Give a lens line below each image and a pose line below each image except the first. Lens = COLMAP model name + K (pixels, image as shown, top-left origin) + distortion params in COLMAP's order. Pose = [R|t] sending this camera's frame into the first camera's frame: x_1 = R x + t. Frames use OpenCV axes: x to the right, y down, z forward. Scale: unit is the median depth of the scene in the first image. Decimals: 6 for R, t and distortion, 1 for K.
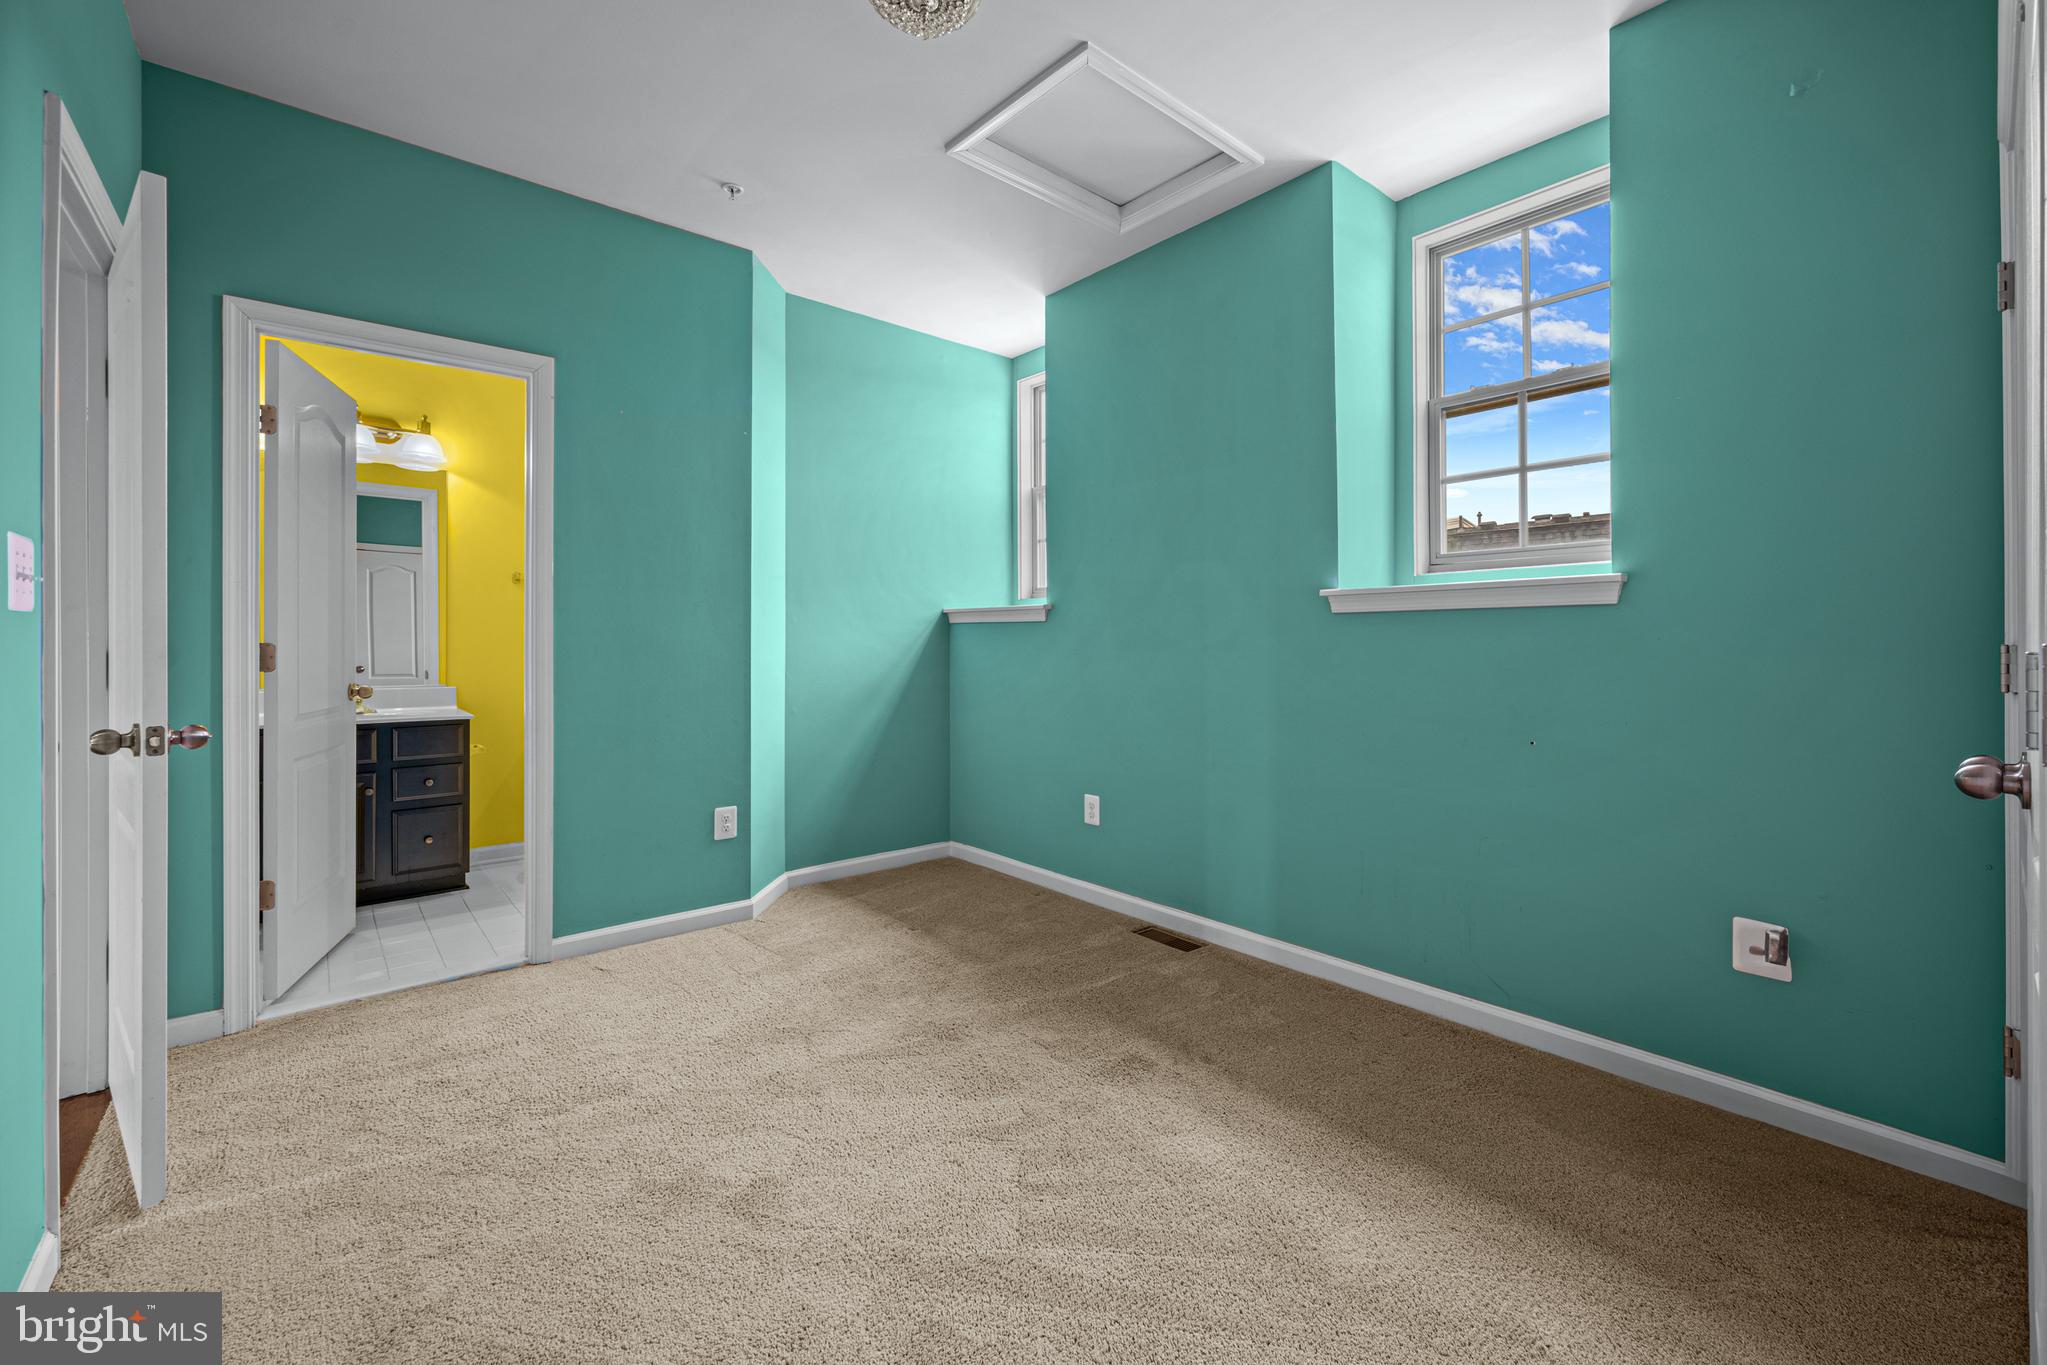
lens RADIAL K [[820.5, 0, 1018.7], [0, 820.5, 669.5], [0, 0, 1]] dist [-0.009735, 0.001602]
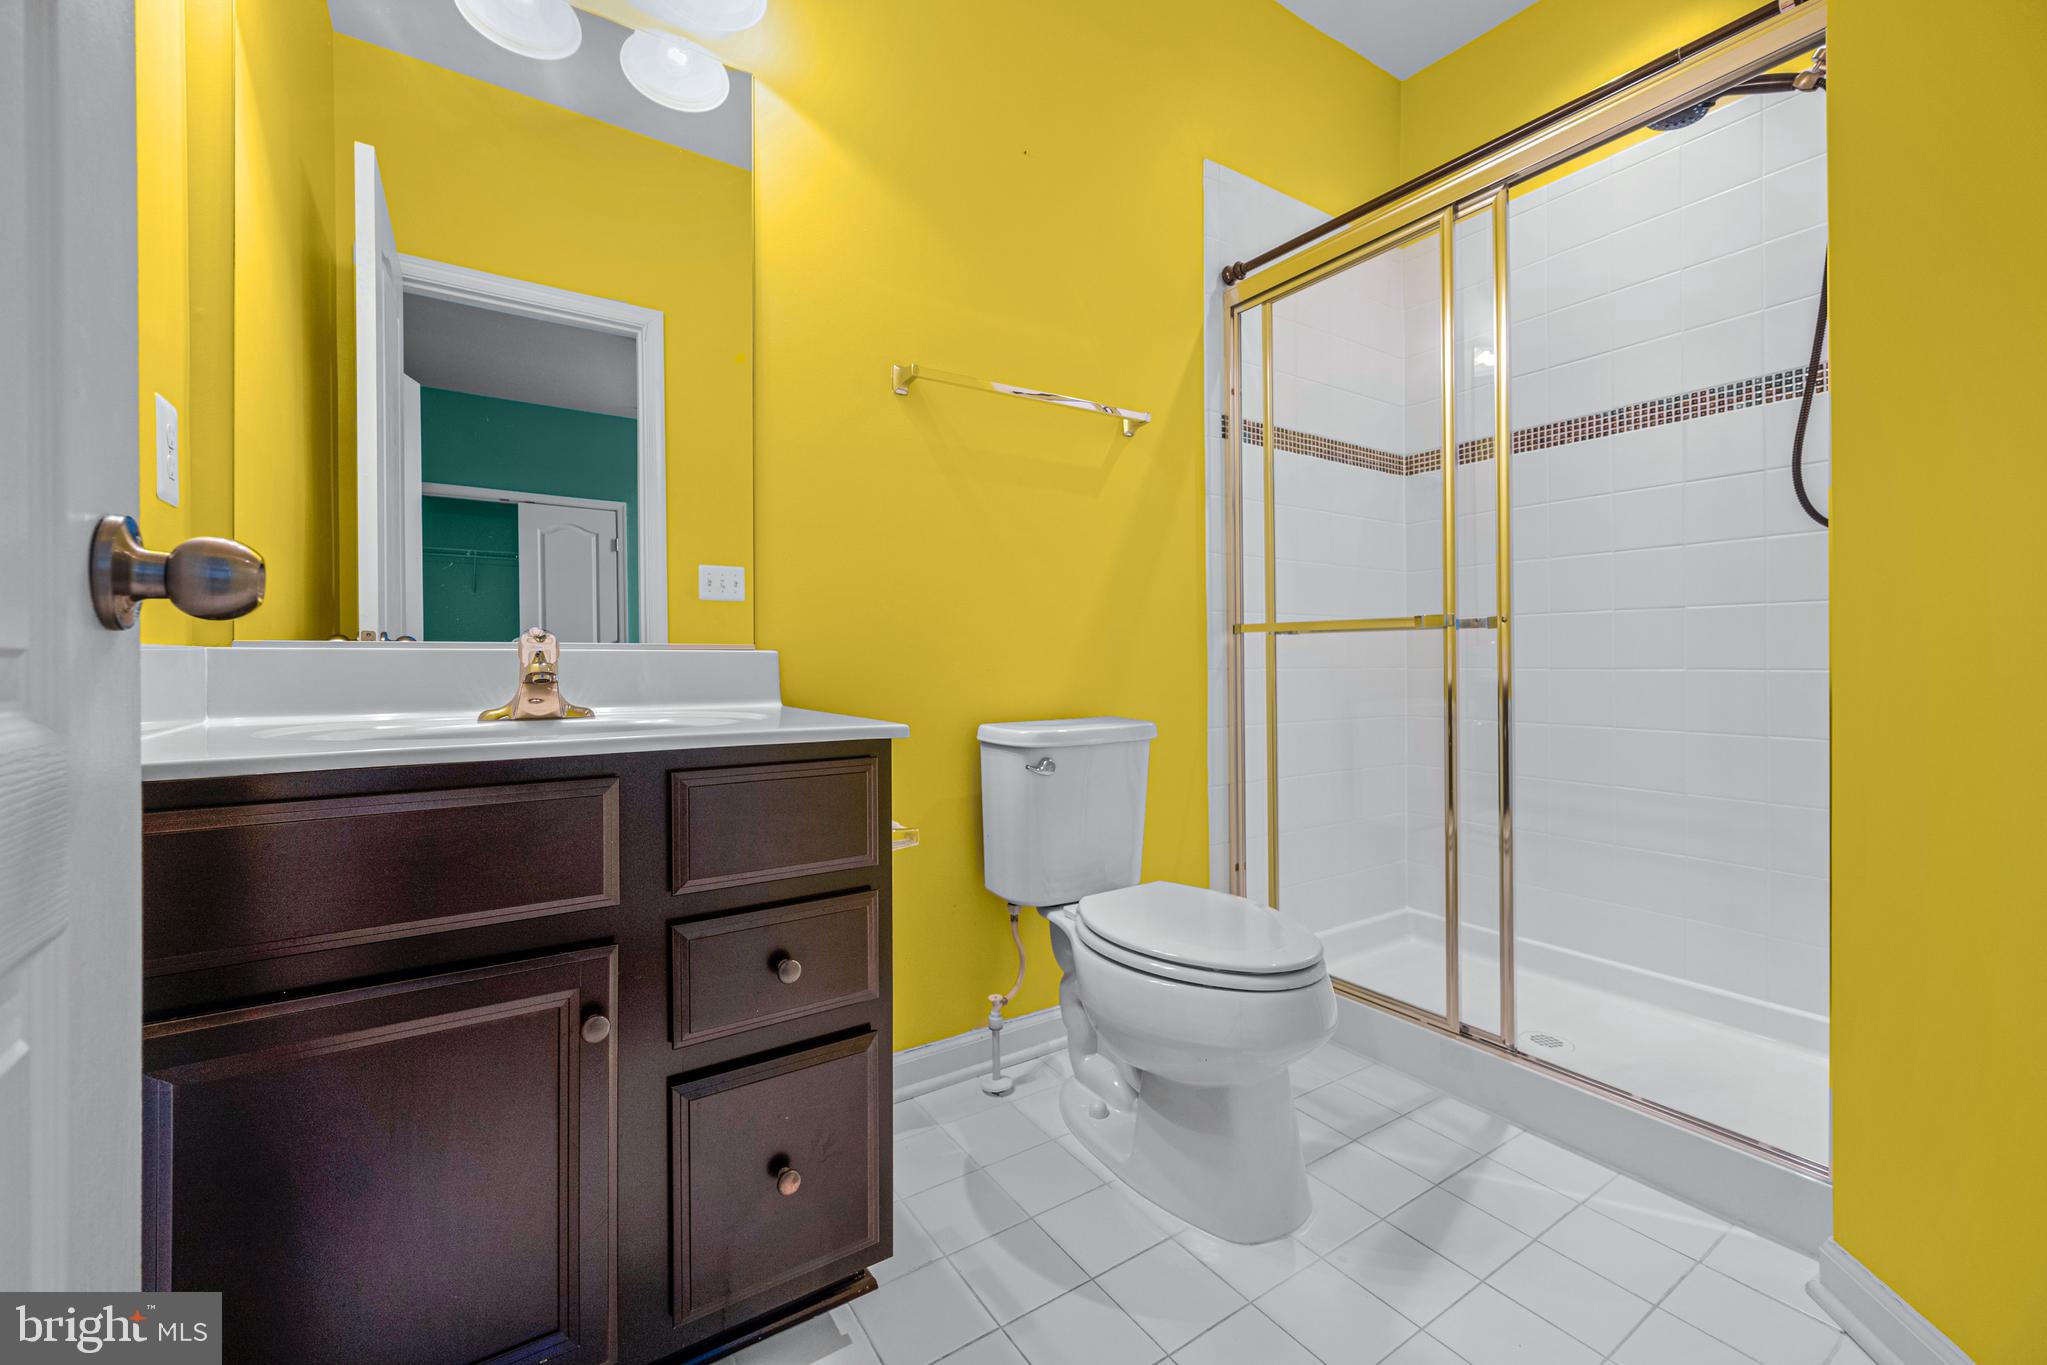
lens RADIAL K [[820.5, 0, 1026.9], [0, 820.5, 671.8], [0, 0, 1]] dist [-0.009735, 0.001602]
pose [[0.992854, -0.003428, -0.119285, -0.592656], [0.001508, 0.999868, -0.016186, 0.042014], [0.119325, 0.015891, 0.992728, 0.714289]]
